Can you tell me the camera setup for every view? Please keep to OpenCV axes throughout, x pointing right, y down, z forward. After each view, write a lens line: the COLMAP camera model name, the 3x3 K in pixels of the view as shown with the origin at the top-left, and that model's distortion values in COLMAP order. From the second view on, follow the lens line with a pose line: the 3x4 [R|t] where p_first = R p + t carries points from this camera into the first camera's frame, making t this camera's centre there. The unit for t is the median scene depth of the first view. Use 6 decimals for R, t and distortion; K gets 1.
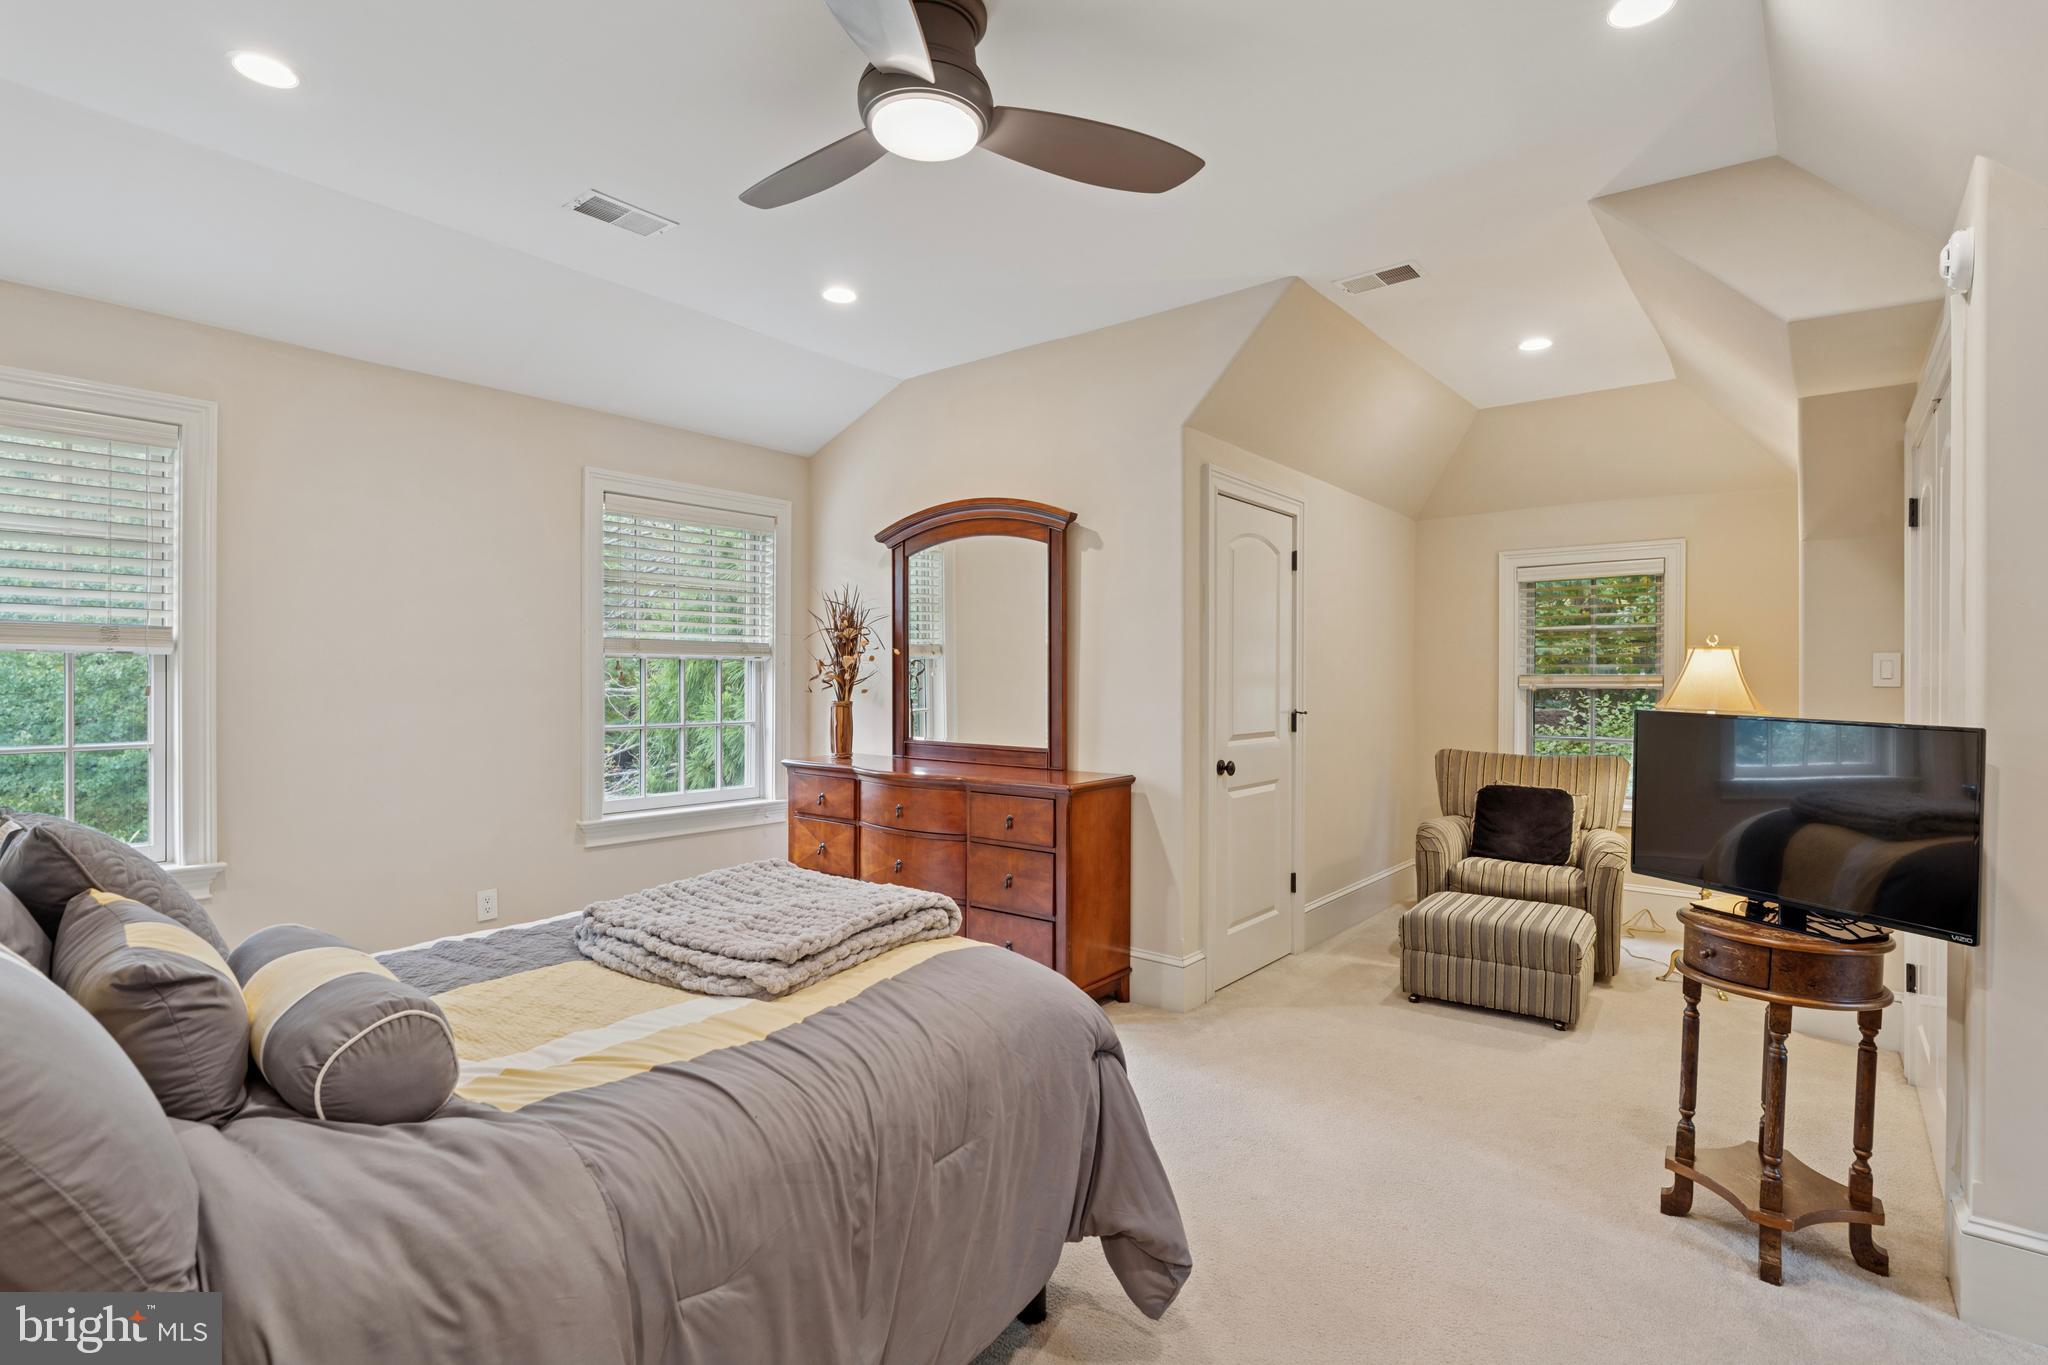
lens RADIAL K [[1018.6, 0, 1011.8], [0, 1018.6, 683.2], [0, 0, 1]] dist [-0.000845, 0.000187]
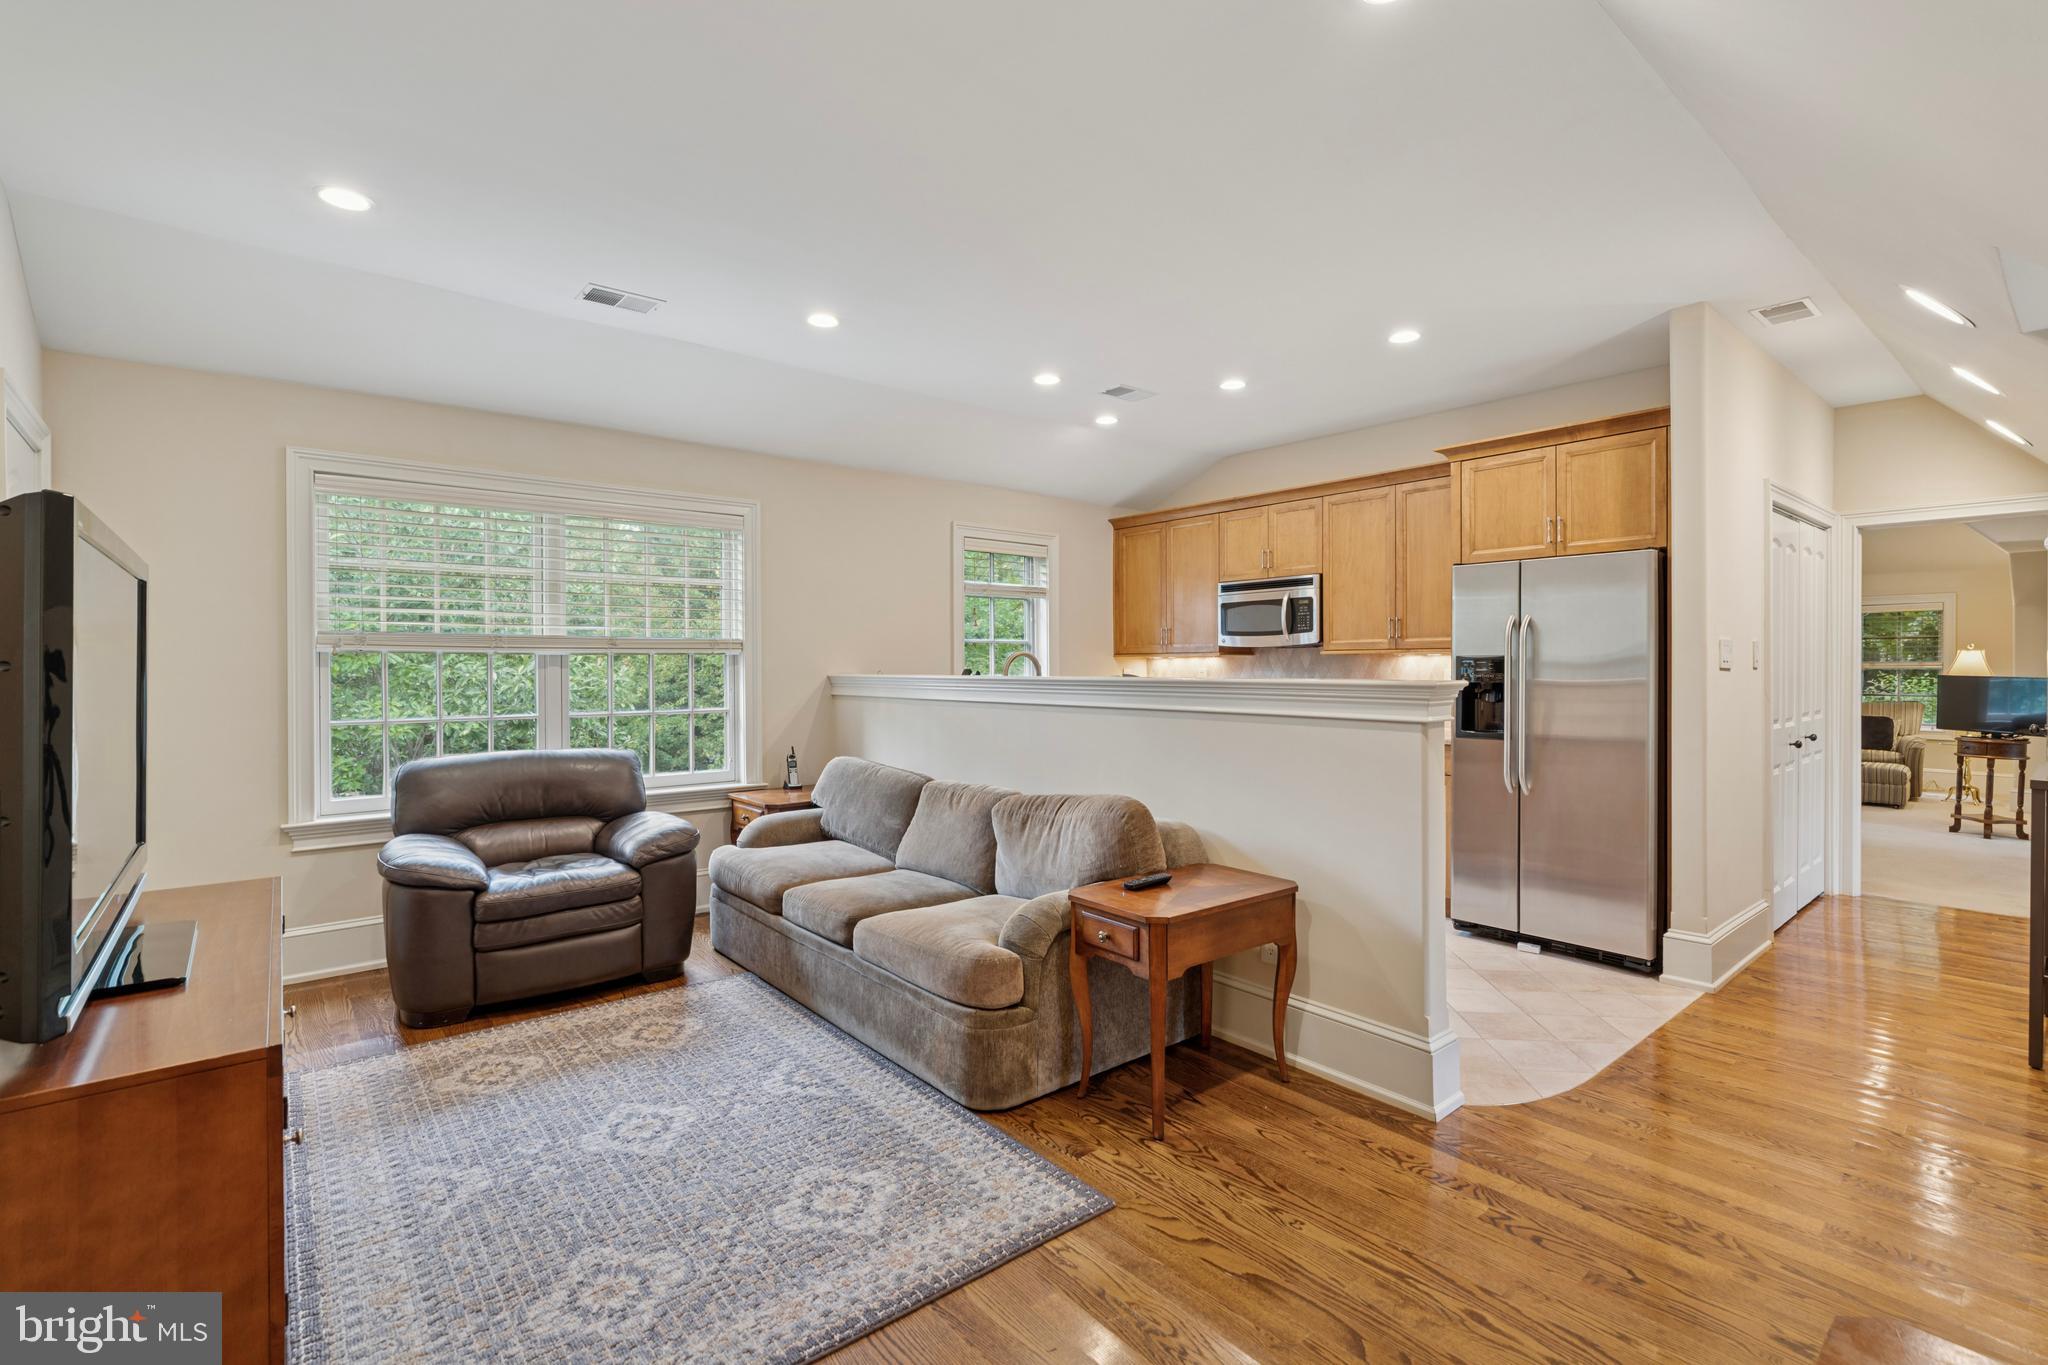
lens RADIAL K [[936.6, 0, 1035.1], [0, 936.6, 686.3], [0, 0, 1]] dist [0.003275, 0.000087]
pose [[0.982880, -0.005298, -0.184169, -1.508515], [0.008063, 0.999866, 0.014273, -0.002264], [0.184068, -0.015513, 0.982791, -2.229935]]
